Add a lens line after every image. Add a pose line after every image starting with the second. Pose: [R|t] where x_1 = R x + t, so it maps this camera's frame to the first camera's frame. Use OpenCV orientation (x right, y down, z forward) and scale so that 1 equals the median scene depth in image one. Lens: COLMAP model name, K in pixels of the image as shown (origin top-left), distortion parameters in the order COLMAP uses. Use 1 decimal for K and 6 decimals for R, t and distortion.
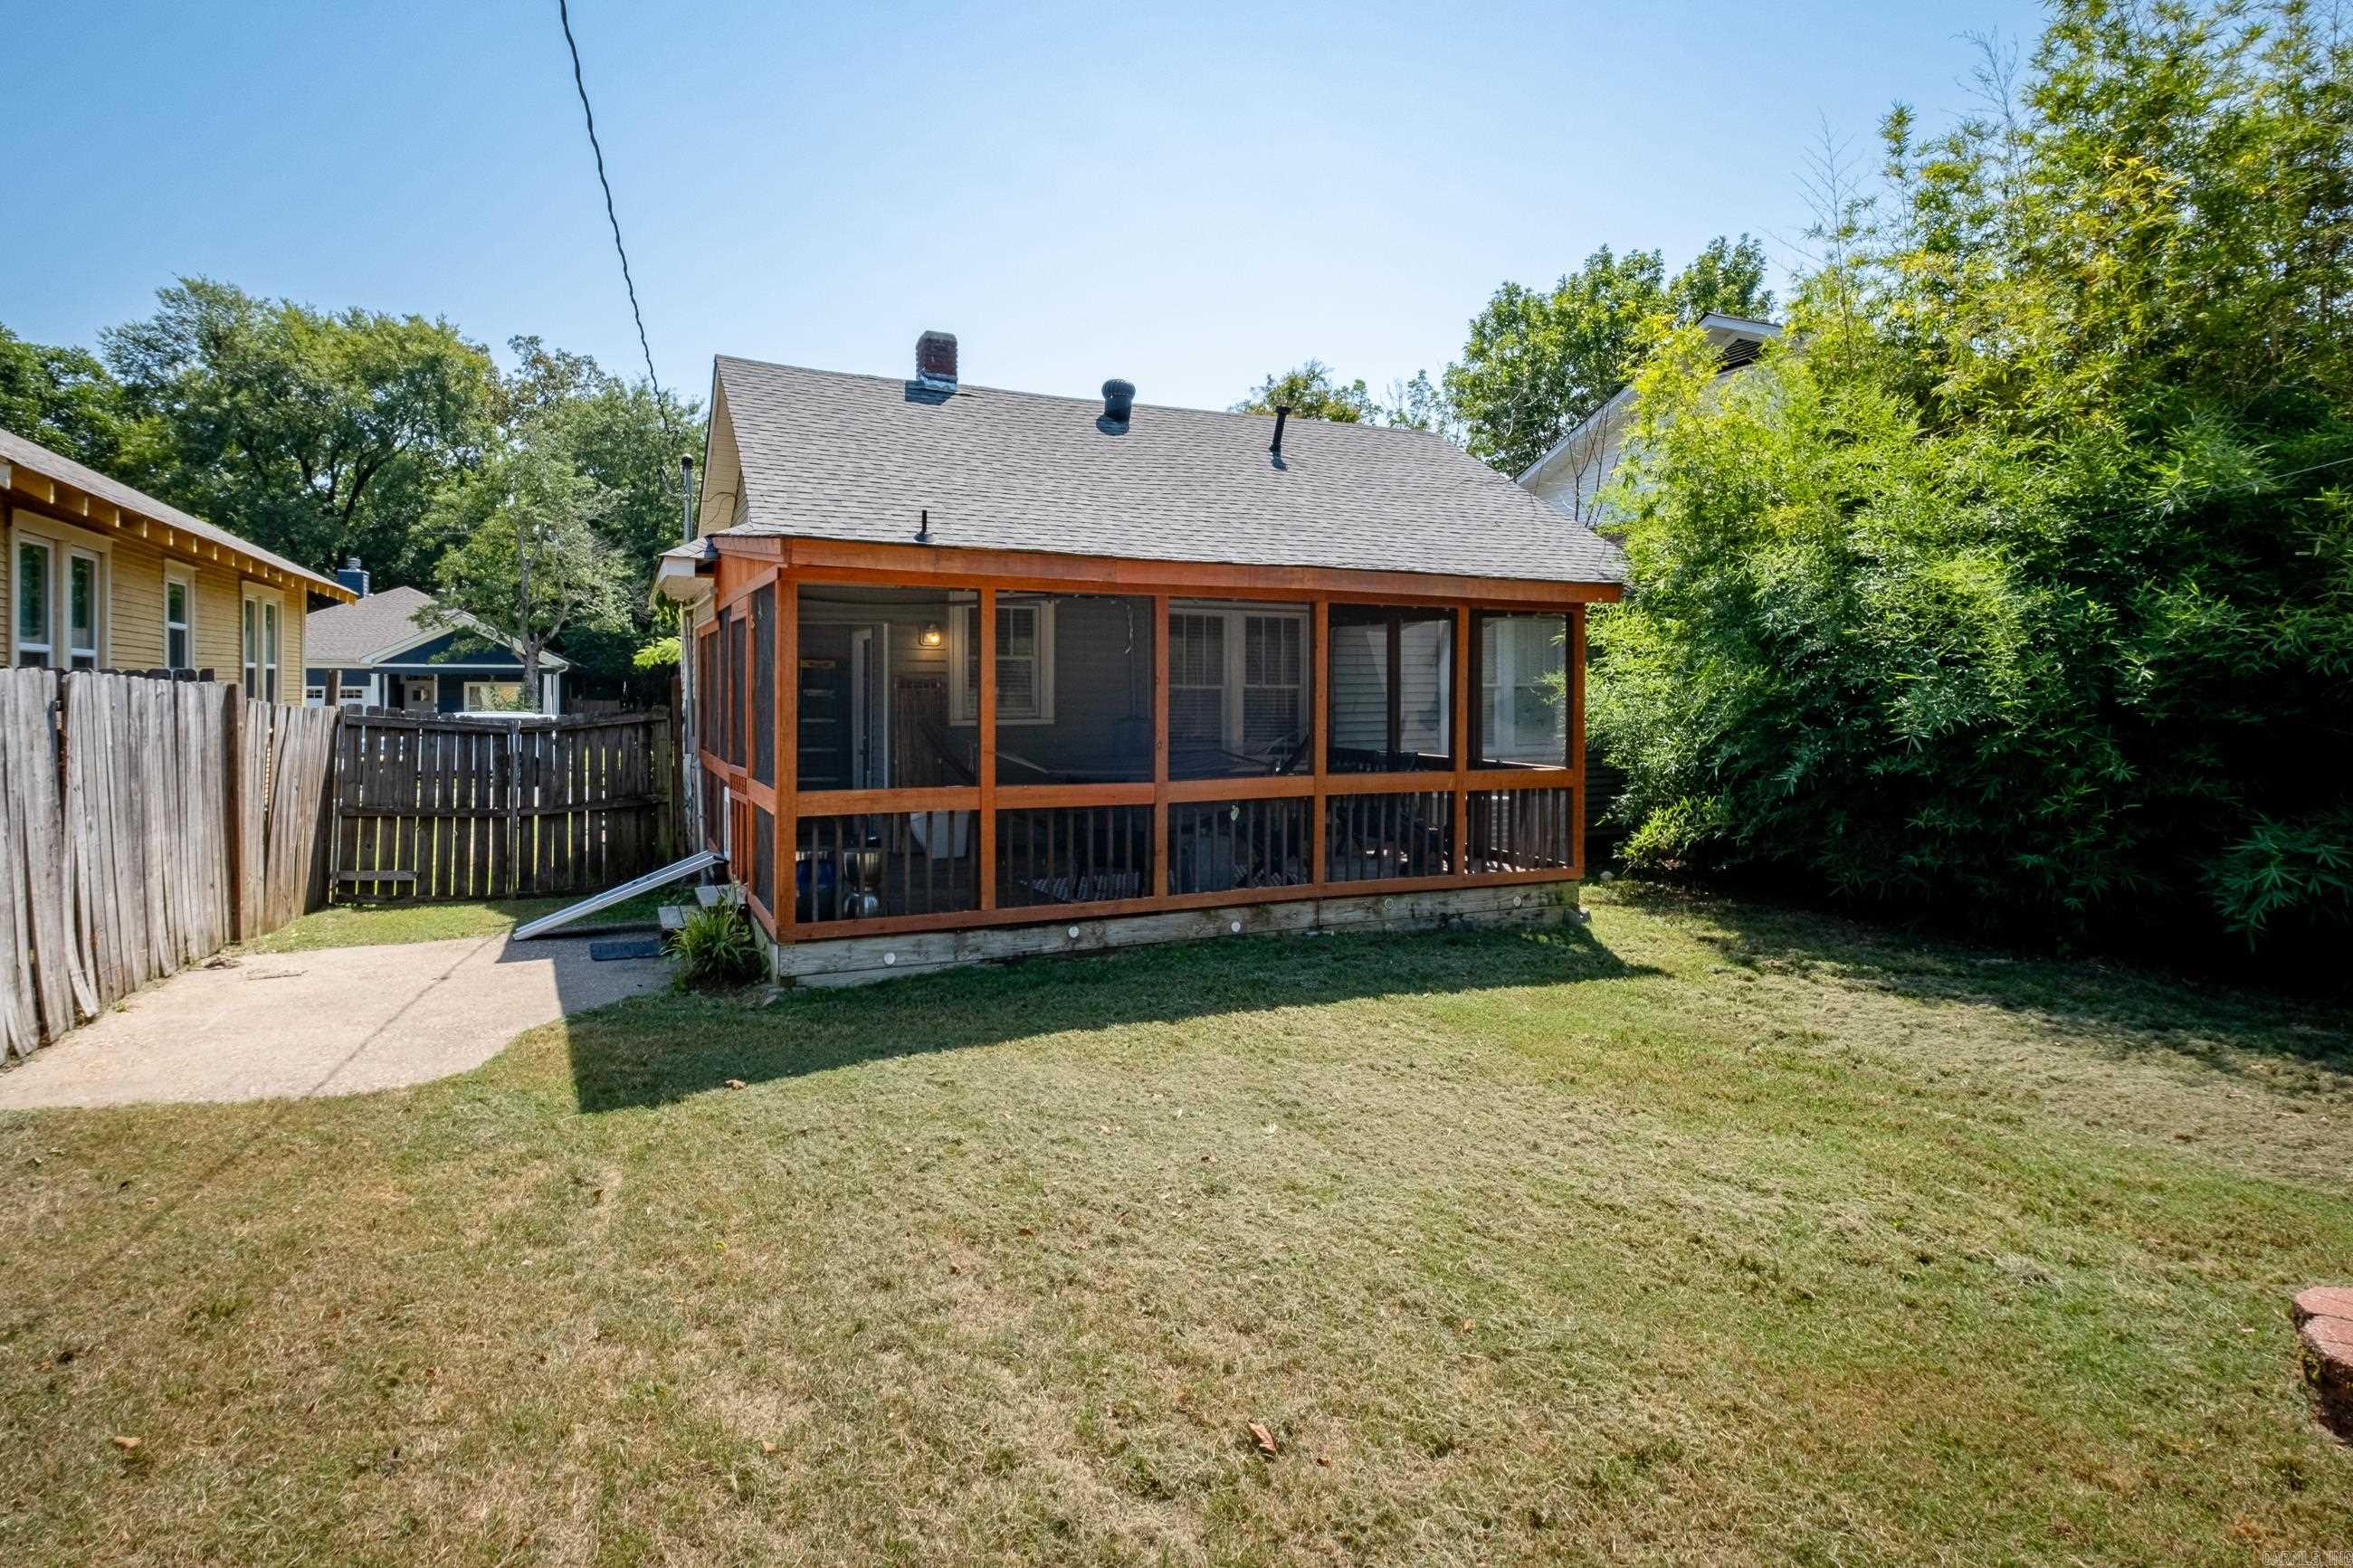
lens RADIAL K [[1122.1, 0, 1222.2], [0, 1122.1, 708.8], [0, 0, 1]] dist [-0.004943, -0.000263]
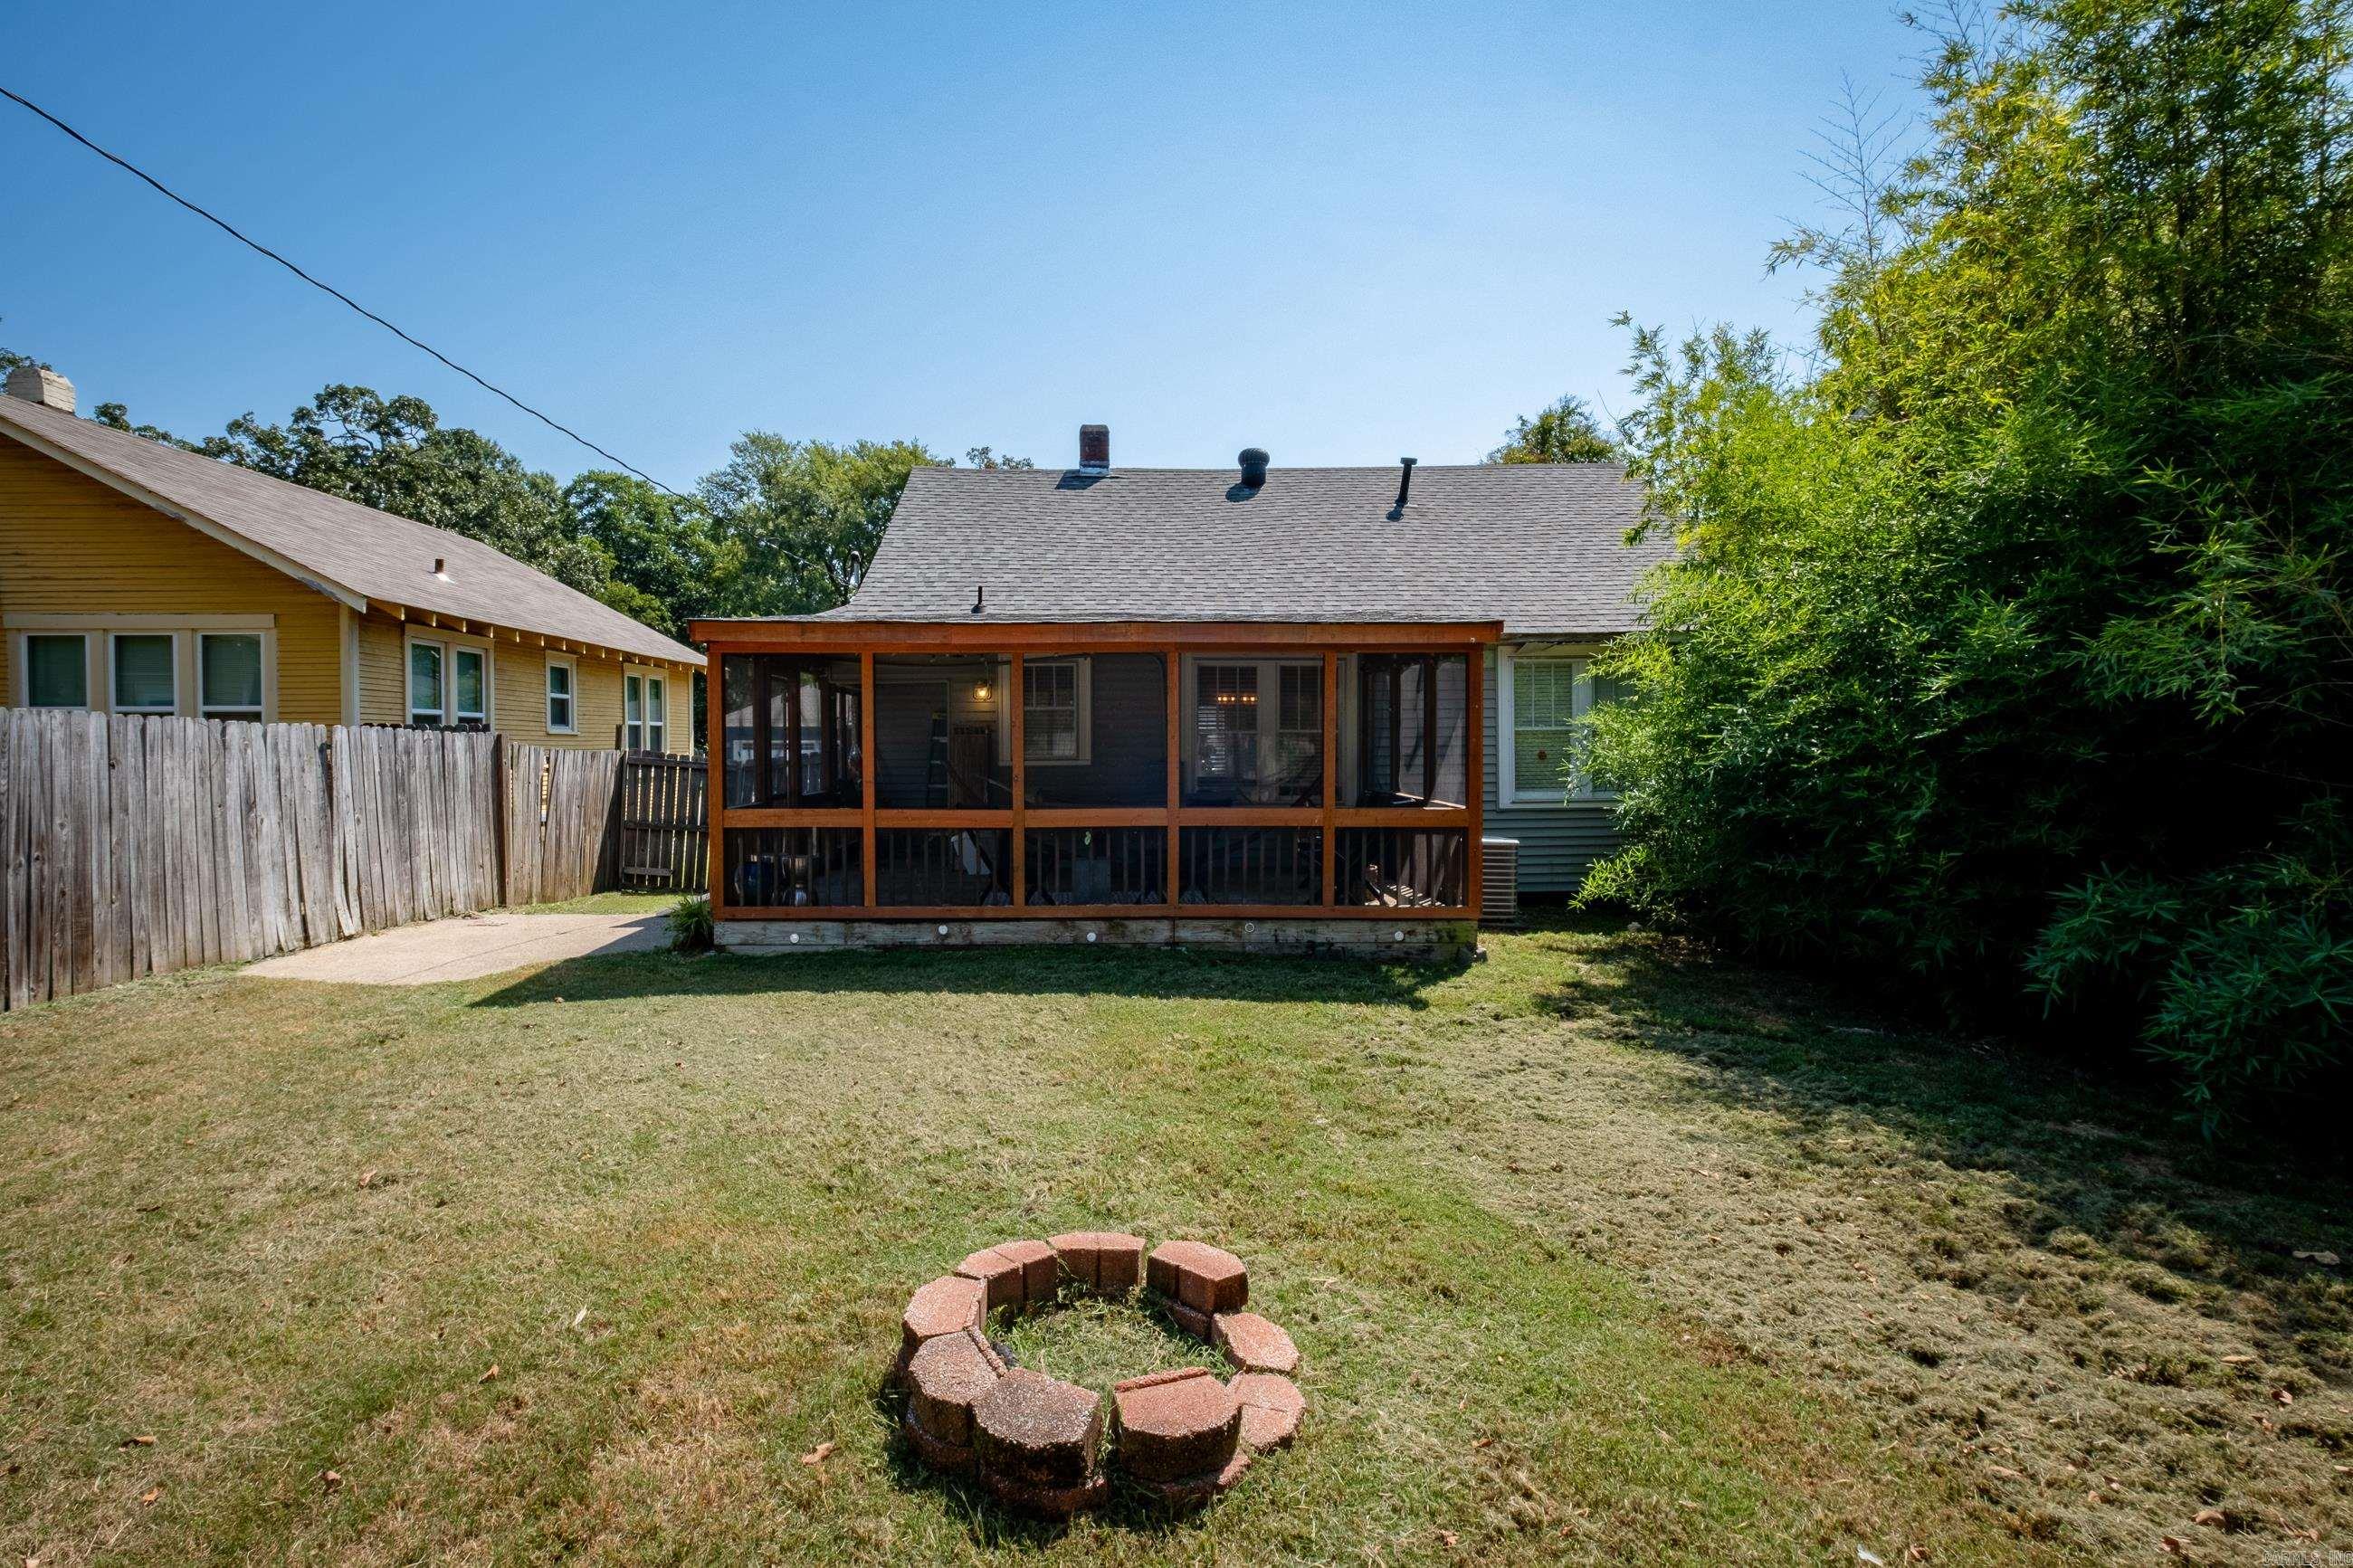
lens RADIAL K [[1122.1, 0, 1268.2], [0, 1122.1, 796.6], [0, 0, 1]] dist [-0.004943, -0.000263]
pose [[0.923170, 0.012987, -0.384172, 0.485150], [-0.001417, 0.999537, 0.030384, 0.011175], [0.384389, -0.027505, 0.922761, 0.004642]]
